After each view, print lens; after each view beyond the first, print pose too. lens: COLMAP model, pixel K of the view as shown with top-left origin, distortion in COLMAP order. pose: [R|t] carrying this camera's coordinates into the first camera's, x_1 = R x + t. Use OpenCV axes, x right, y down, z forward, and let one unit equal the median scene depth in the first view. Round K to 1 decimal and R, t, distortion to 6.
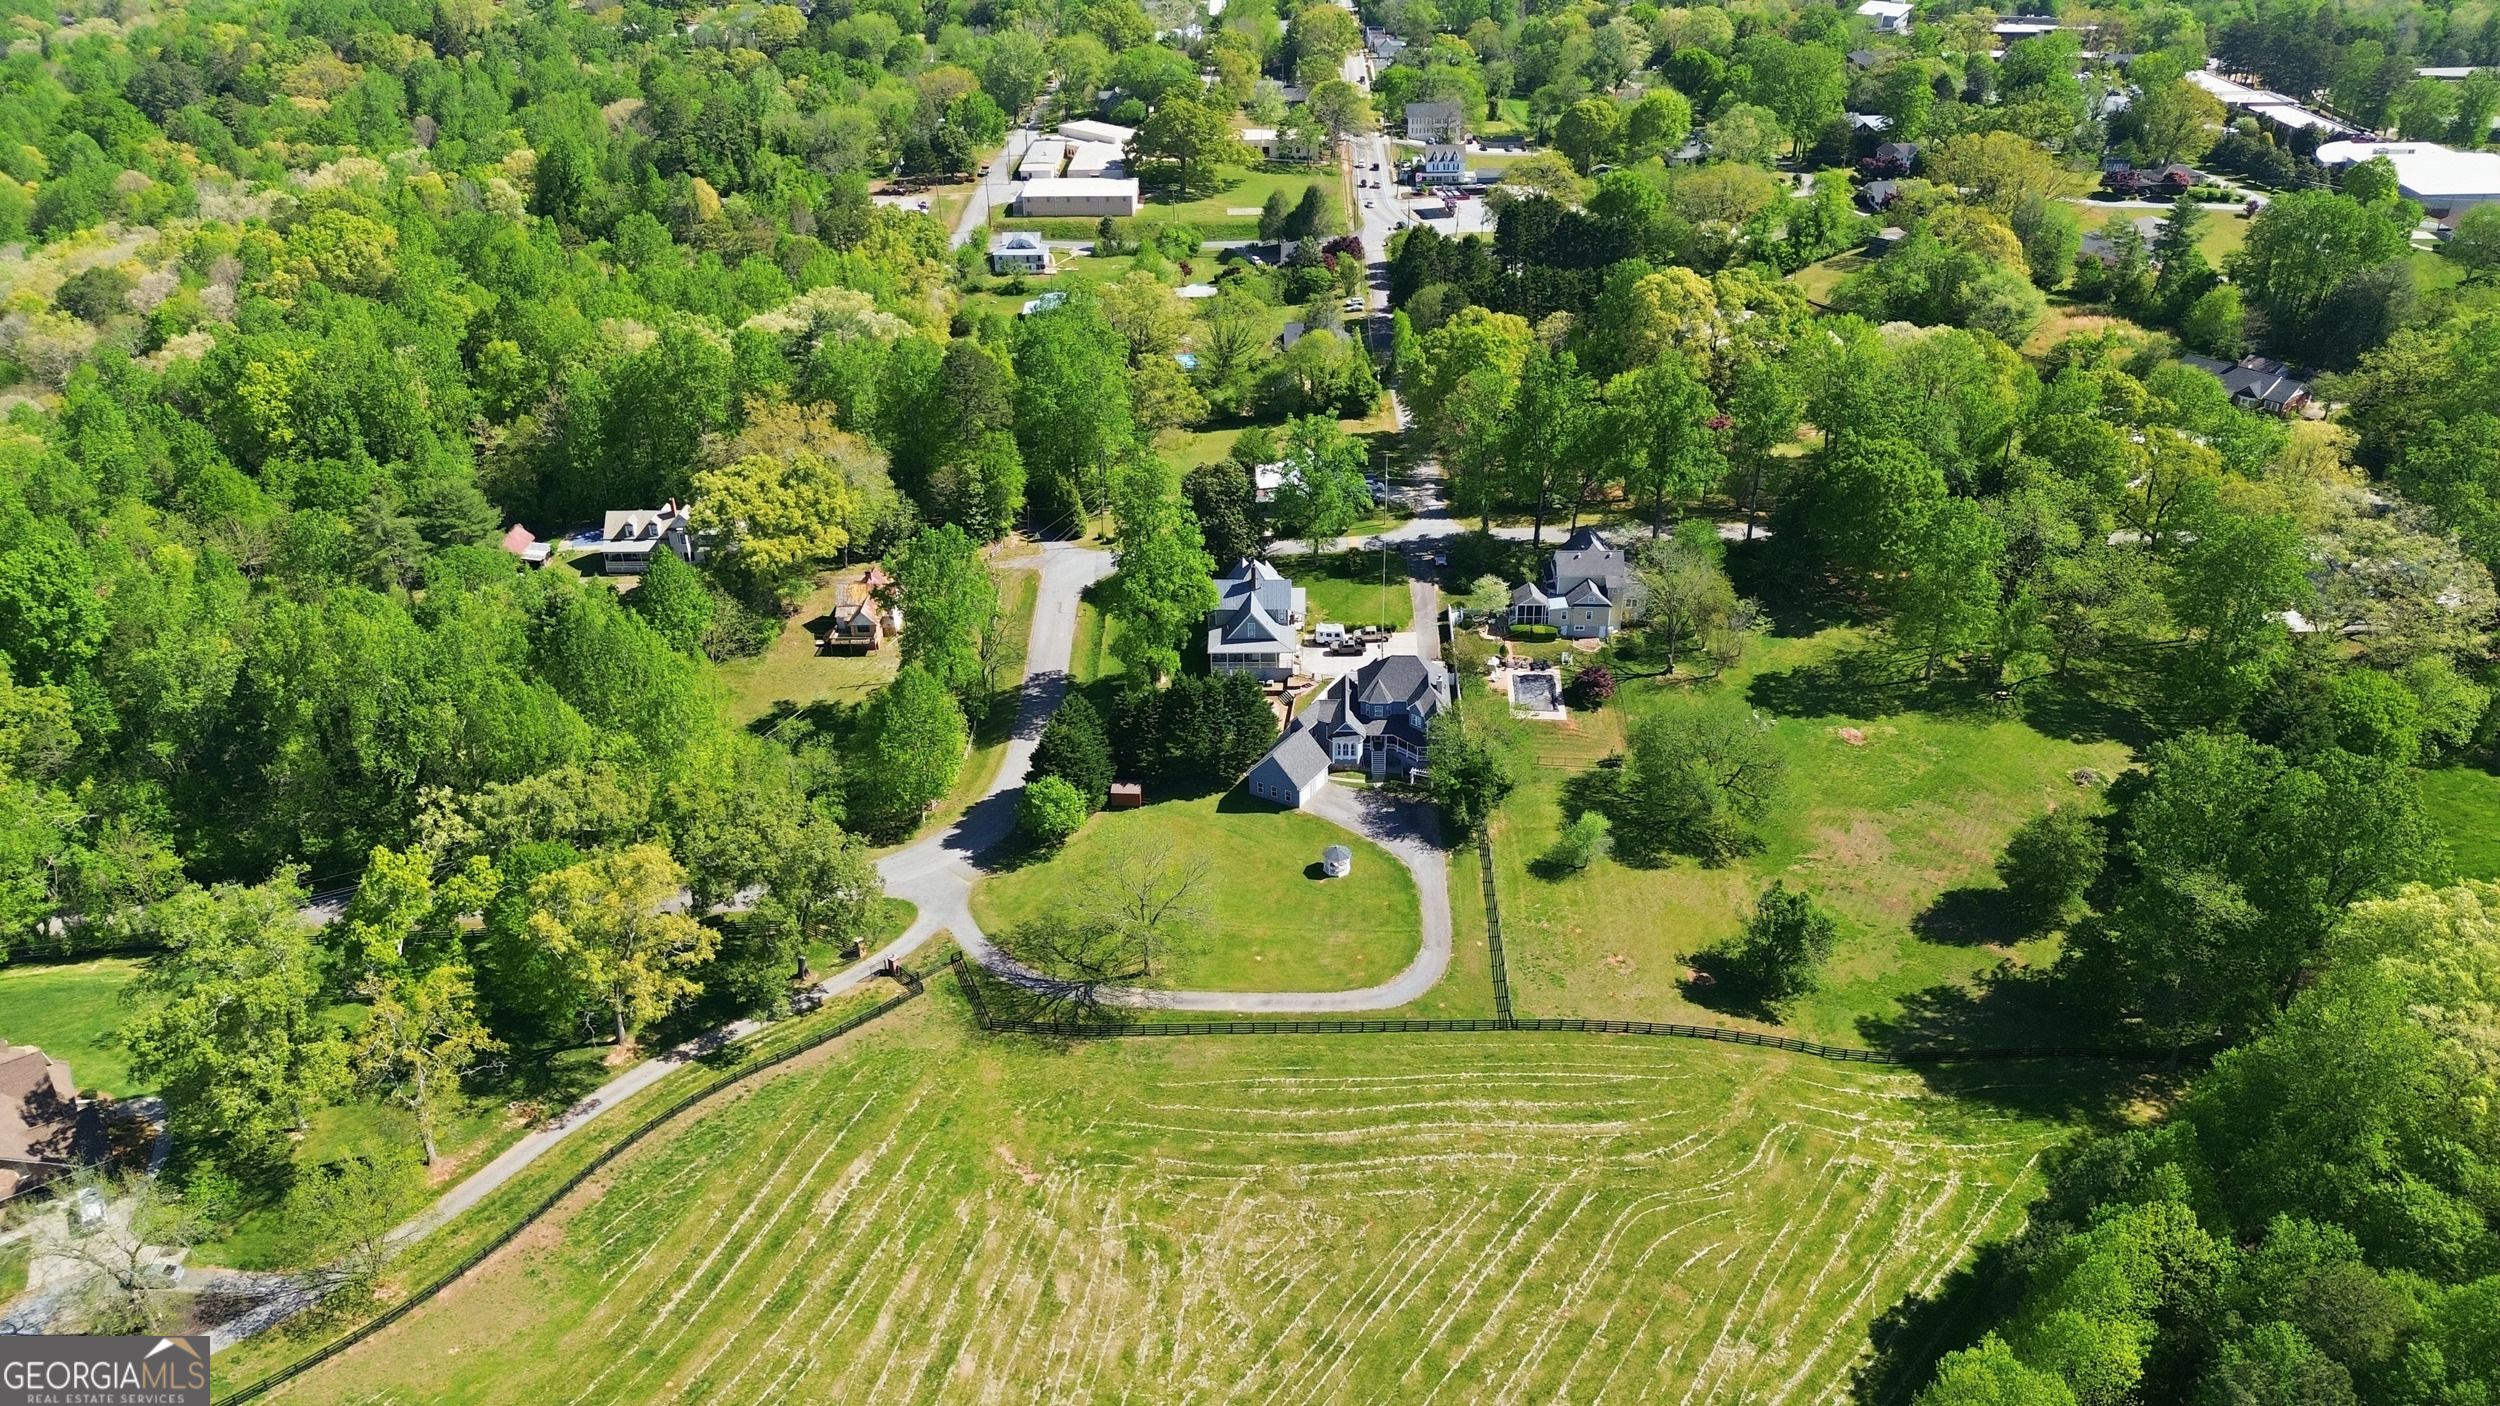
lens RADIAL K [[1775.0, 0, 1250.0], [0, 1775.0, 703.0], [0, 0, 1]] dist [0.149729, -0.343448]
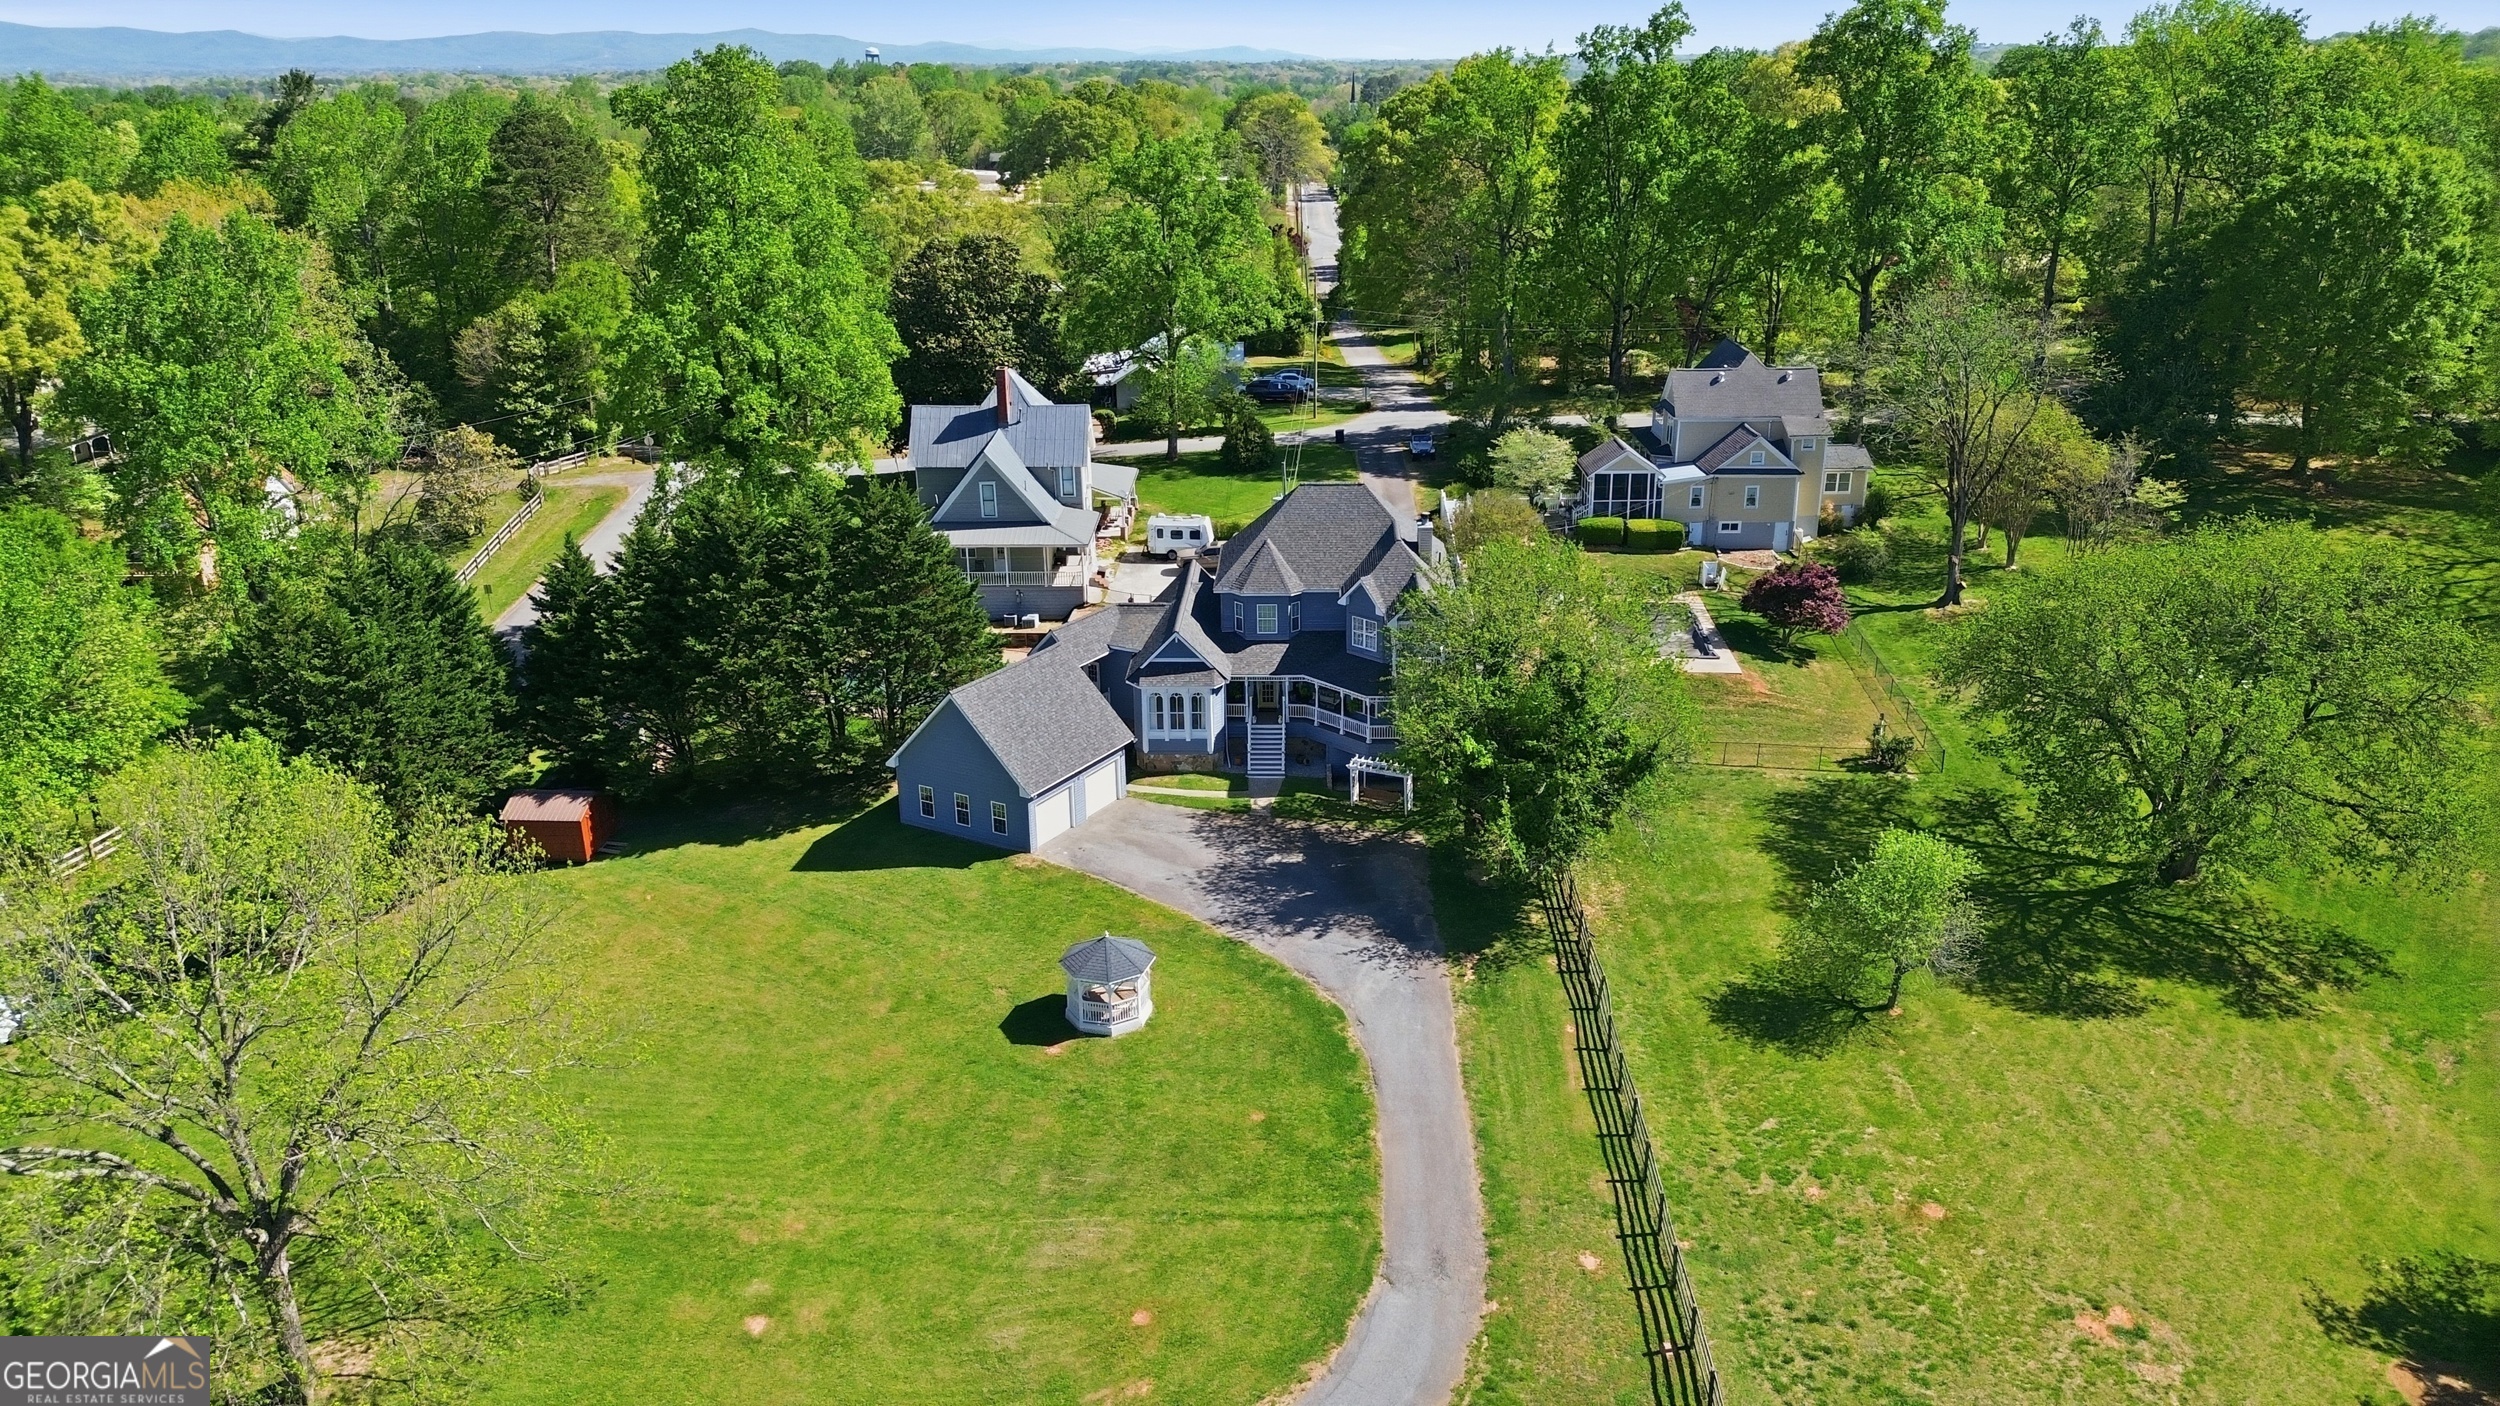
lens RADIAL K [[1769.9, 0, 1250.0], [0, 1769.9, 703.0], [0, 0, 1]] dist [0.085281, -0.097492]
pose [[0.999957, -0.000876, 0.009198, 0.075034], [0.002327, 0.987279, -0.158979, 0.094572], [-0.008942, 0.158993, 0.987239, 0.721284]]
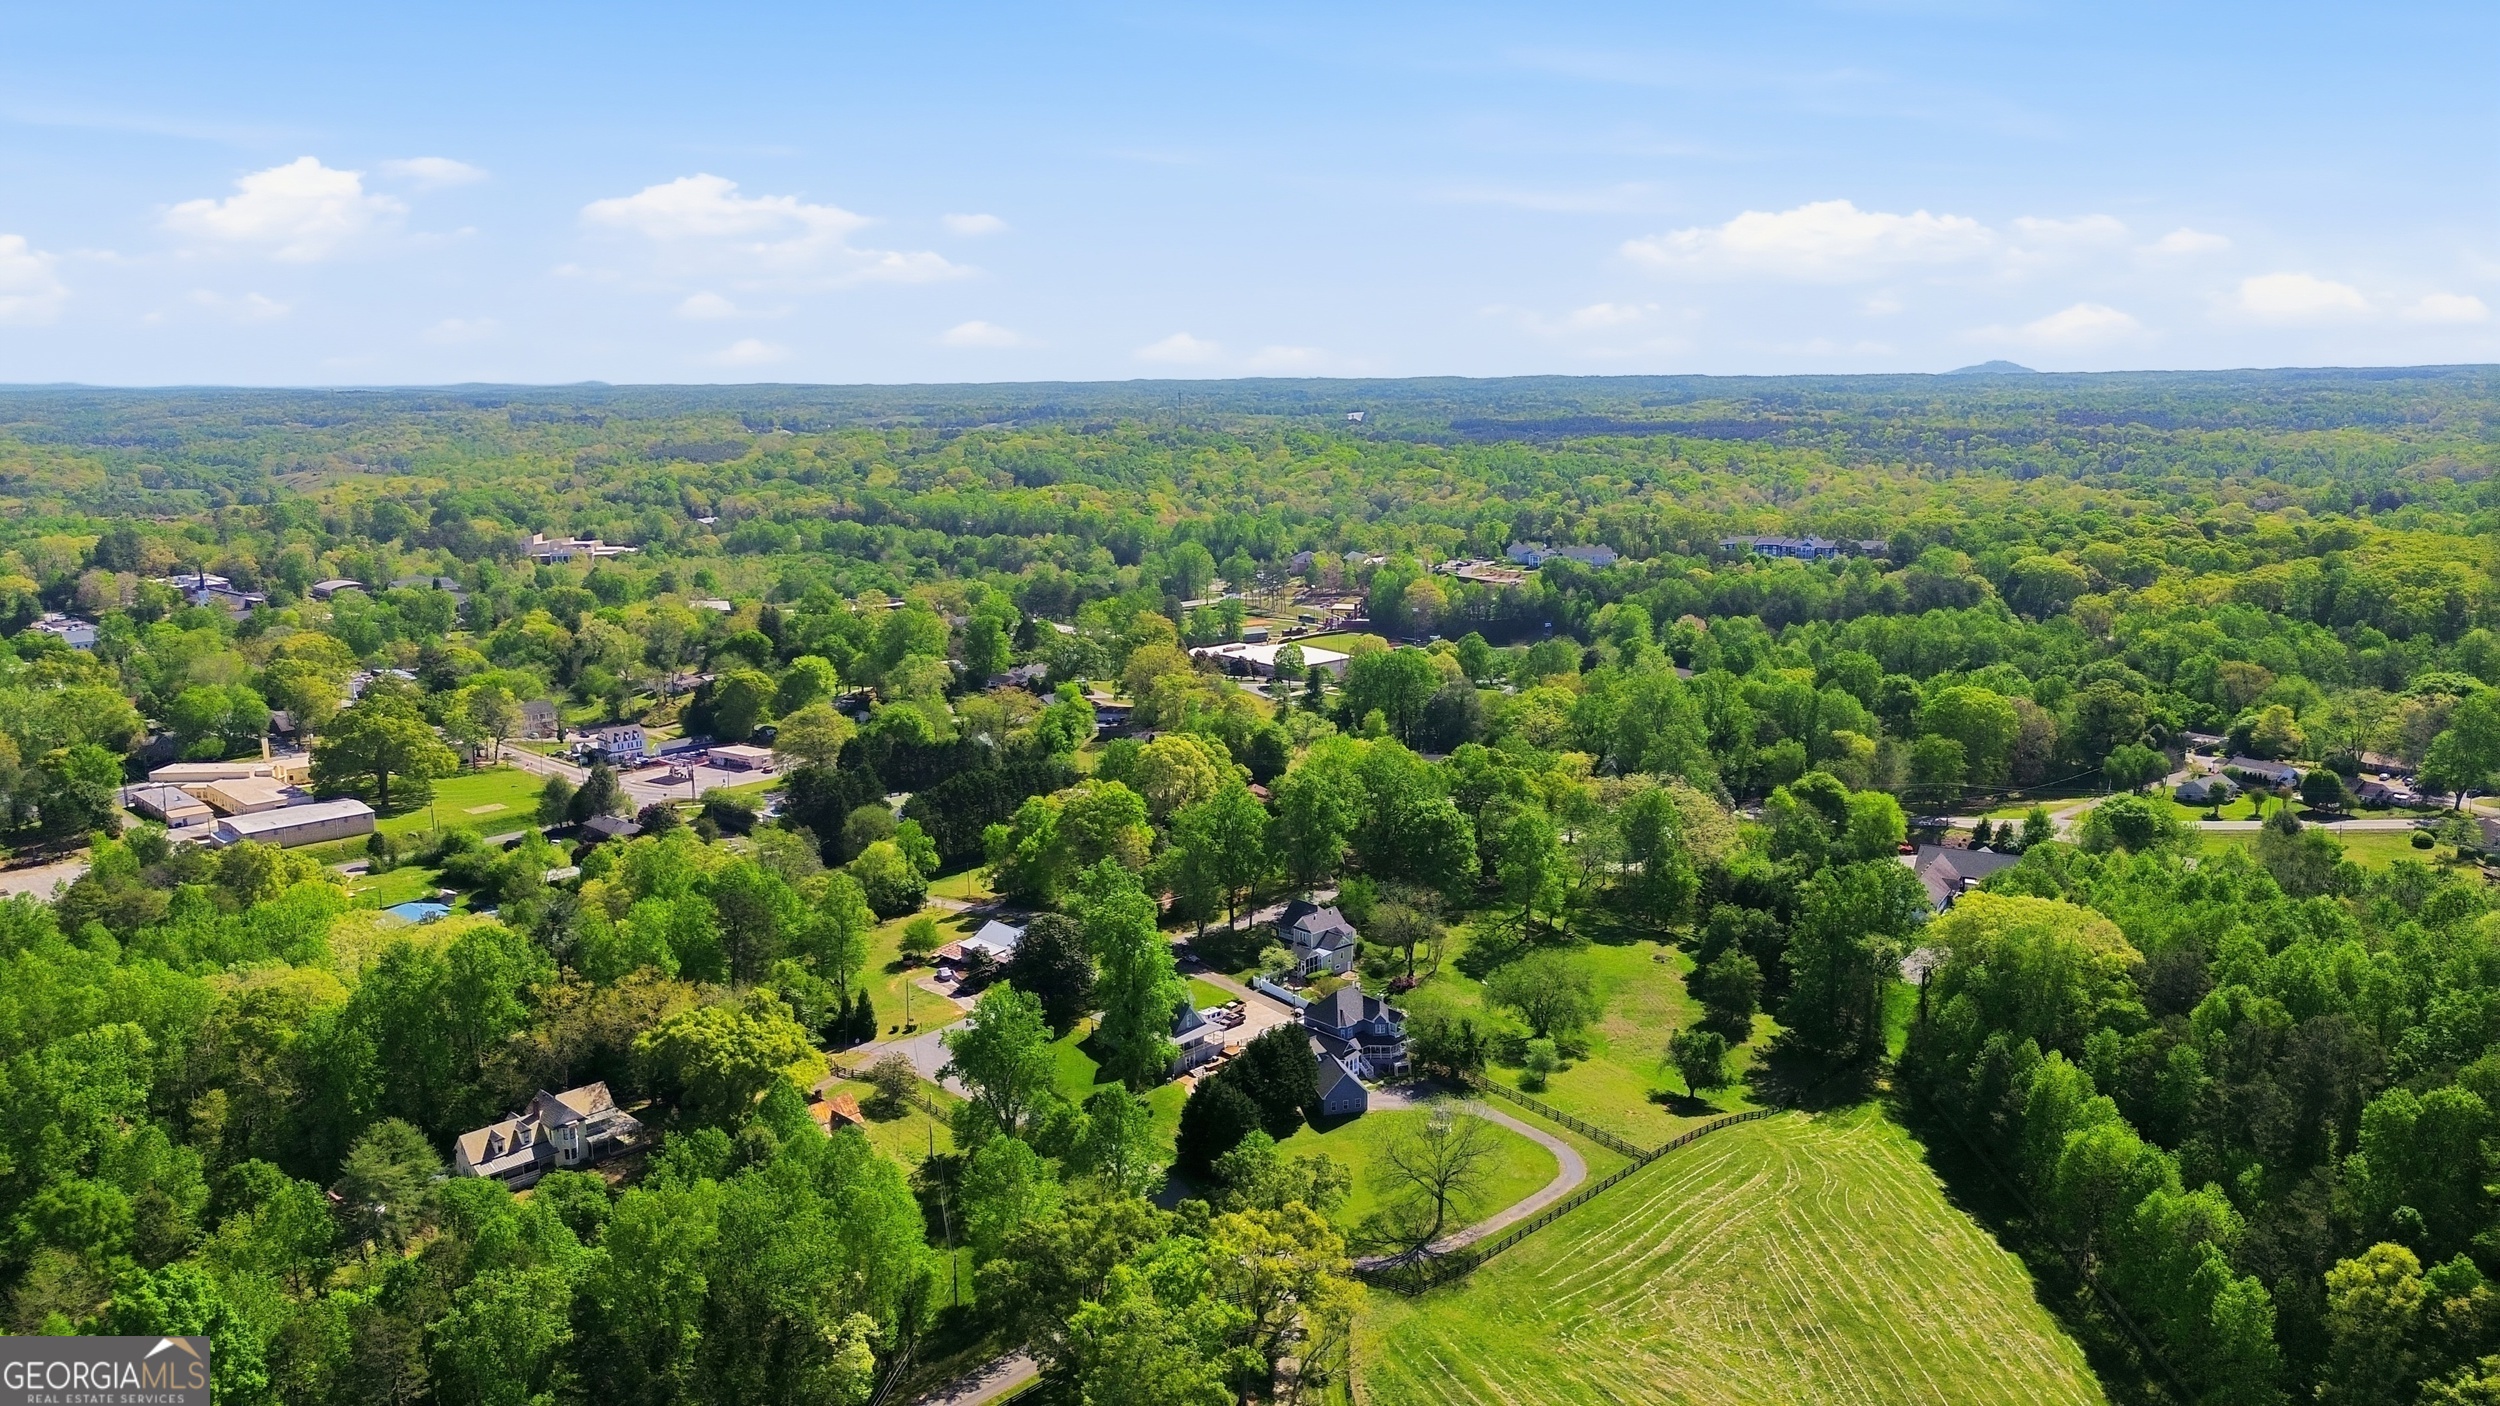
lens RADIAL K [[1775.0, 0, 1250.0], [0, 1775.0, 703.0], [0, 0, 1]] dist [0.149729, -0.343448]
pose [[0.698131, -0.125908, 0.704812, -0.999002], [0.345570, 0.921416, -0.177692, -0.011017], [-0.627053, 0.367614, 0.686779, 0.066834]]
